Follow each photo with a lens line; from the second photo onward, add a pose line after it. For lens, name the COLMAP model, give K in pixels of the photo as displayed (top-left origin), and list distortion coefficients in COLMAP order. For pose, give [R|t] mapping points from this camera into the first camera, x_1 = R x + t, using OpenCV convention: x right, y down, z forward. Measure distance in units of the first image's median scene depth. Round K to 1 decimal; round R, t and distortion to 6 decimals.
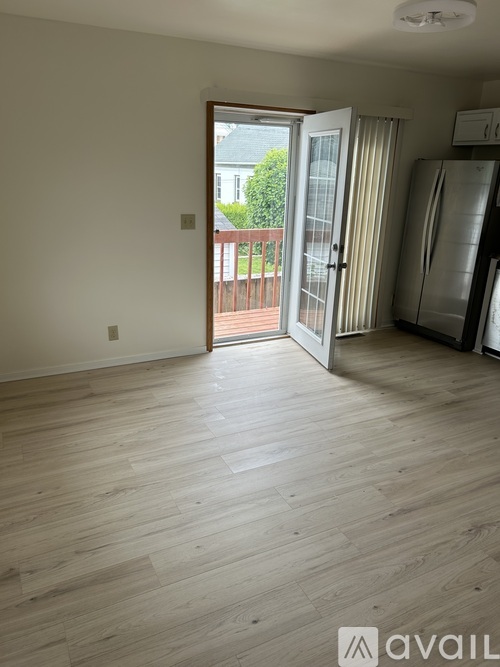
lens RADIAL K [[502.7, 0, 250.5], [0, 502.7, 334.7], [0, 0, 1]] dist [0.032883, -0.012545]
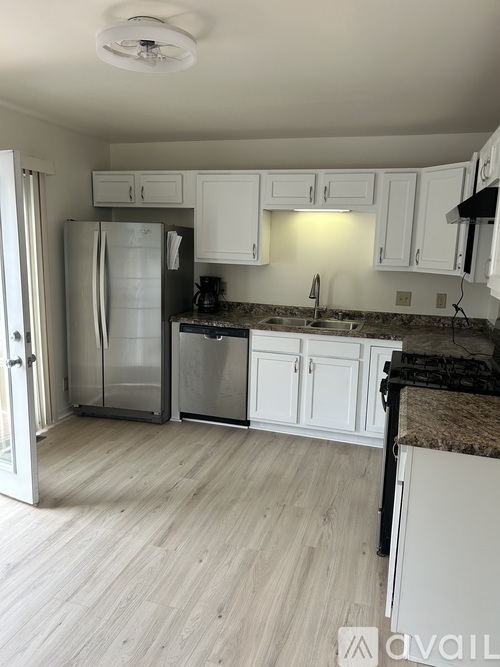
lens RADIAL K [[502.7, 0, 250.9], [0, 502.7, 330.1], [0, 0, 1]] dist [0.032883, -0.012545]
pose [[0.685778, -0.140110, 0.714198, -0.110673], [0.223966, 0.974303, -0.023918, -0.084924], [-0.692494, 0.176358, 0.699535, 0.249139]]
